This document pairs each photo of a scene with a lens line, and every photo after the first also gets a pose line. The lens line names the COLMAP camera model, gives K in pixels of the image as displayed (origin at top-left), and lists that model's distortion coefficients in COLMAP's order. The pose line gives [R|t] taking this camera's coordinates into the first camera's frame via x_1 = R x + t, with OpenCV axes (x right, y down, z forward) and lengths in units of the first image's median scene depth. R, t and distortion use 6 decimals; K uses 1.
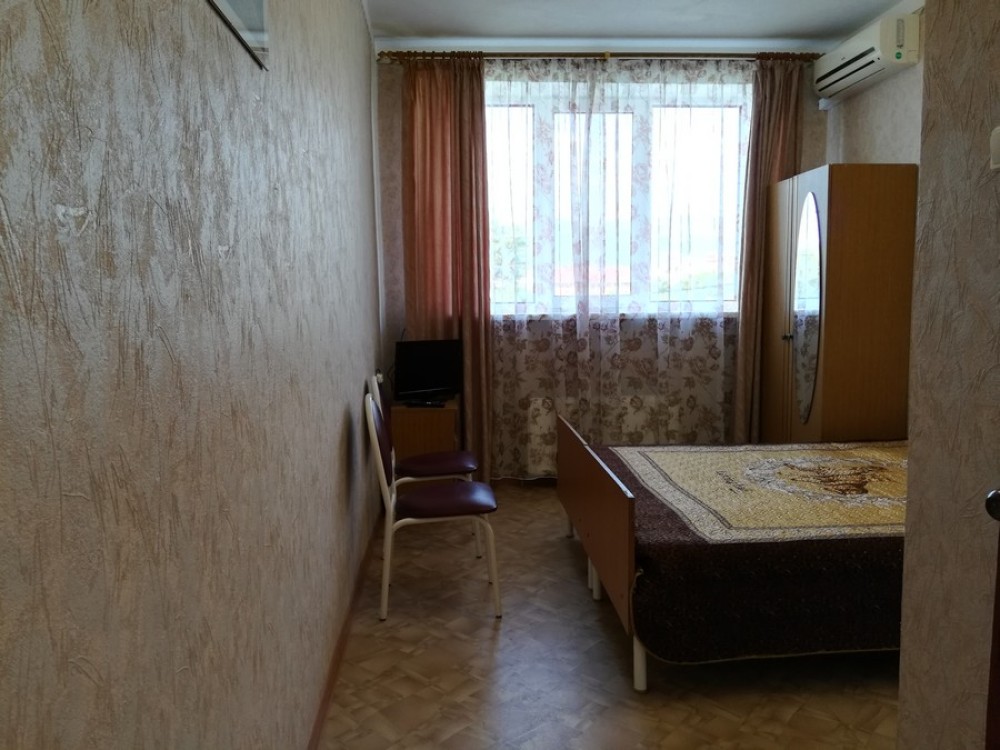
lens RADIAL K [[741.9, 0, 500.0], [0, 741.9, 375.0], [0, 0, 1]] dist [0.090248, -0.141782]
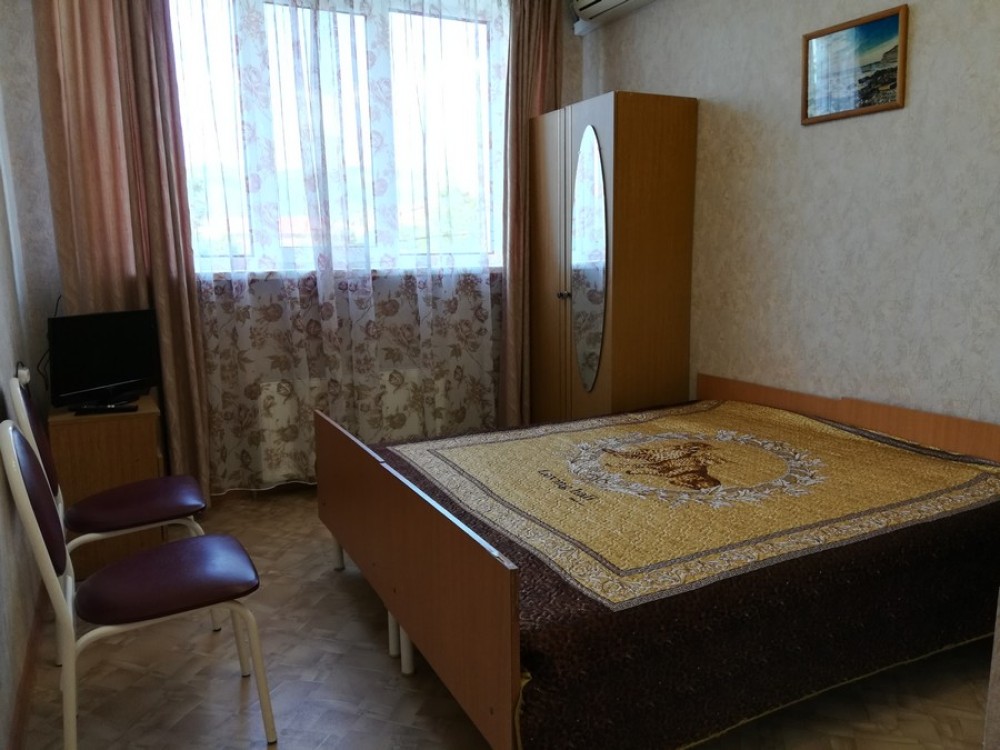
lens RADIAL K [[741.9, 0, 500.0], [0, 741.9, 375.0], [0, 0, 1]] dist [0.090248, -0.141782]
pose [[0.917360, -0.069845, 0.391884, -0.033450], [0.045059, 0.996379, 0.072105, -0.021497], [-0.395501, -0.048489, 0.917185, 0.207394]]
